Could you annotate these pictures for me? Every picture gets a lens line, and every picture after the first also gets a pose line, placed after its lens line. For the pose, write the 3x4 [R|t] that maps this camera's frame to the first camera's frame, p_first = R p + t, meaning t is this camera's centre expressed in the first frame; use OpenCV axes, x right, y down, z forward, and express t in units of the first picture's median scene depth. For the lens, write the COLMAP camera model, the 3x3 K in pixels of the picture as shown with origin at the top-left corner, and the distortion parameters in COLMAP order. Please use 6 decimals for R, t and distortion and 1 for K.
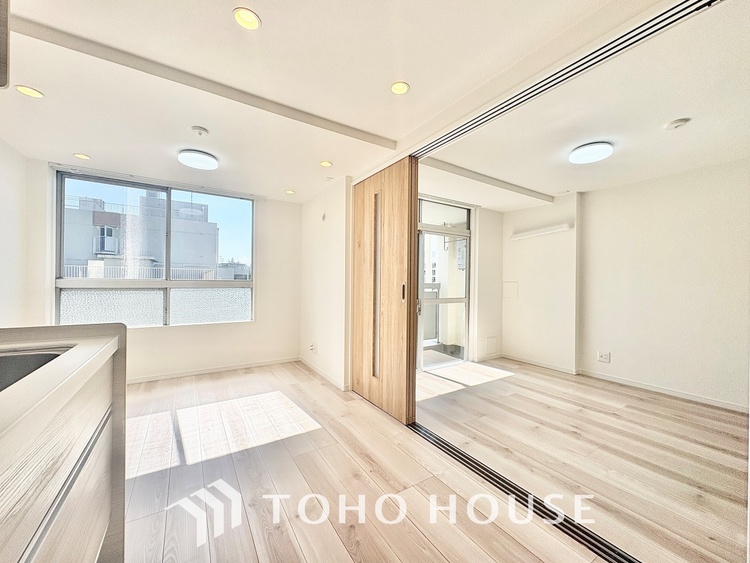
lens RADIAL K [[298.7, 0, 375.0], [0, 298.7, 281.5], [0, 0, 1]] dist [-0.000034, 0.000060]
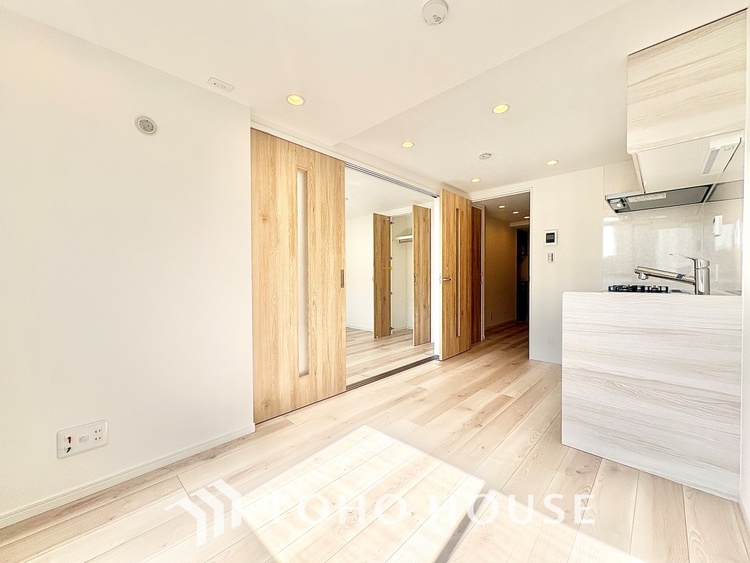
lens RADIAL K [[298.7, 0, 375.0], [0, 298.7, 281.5], [0, 0, 1]] dist [-0.000034, 0.000060]
pose [[-0.234274, -0.024525, 0.971861, -0.820749], [0.000842, 0.999676, 0.025430, 0.013446], [-0.972170, 0.006776, -0.234177, 0.899349]]
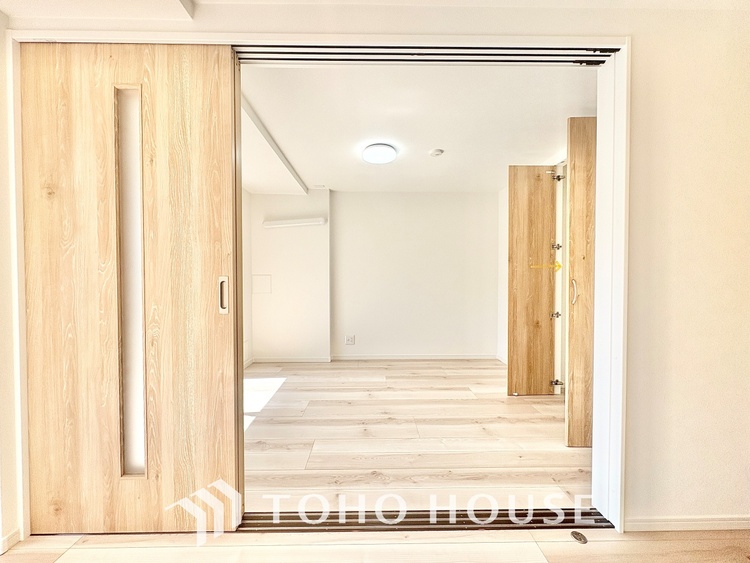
lens RADIAL K [[298.7, 0, 375.0], [0, 298.7, 281.5], [0, 0, 1]] dist [-0.000034, 0.000060]
pose [[0.522508, -0.026712, 0.852216, -0.176128], [0.007032, 0.999610, 0.027020, -0.001776], [-0.852605, -0.008126, 0.522492, 0.376674]]
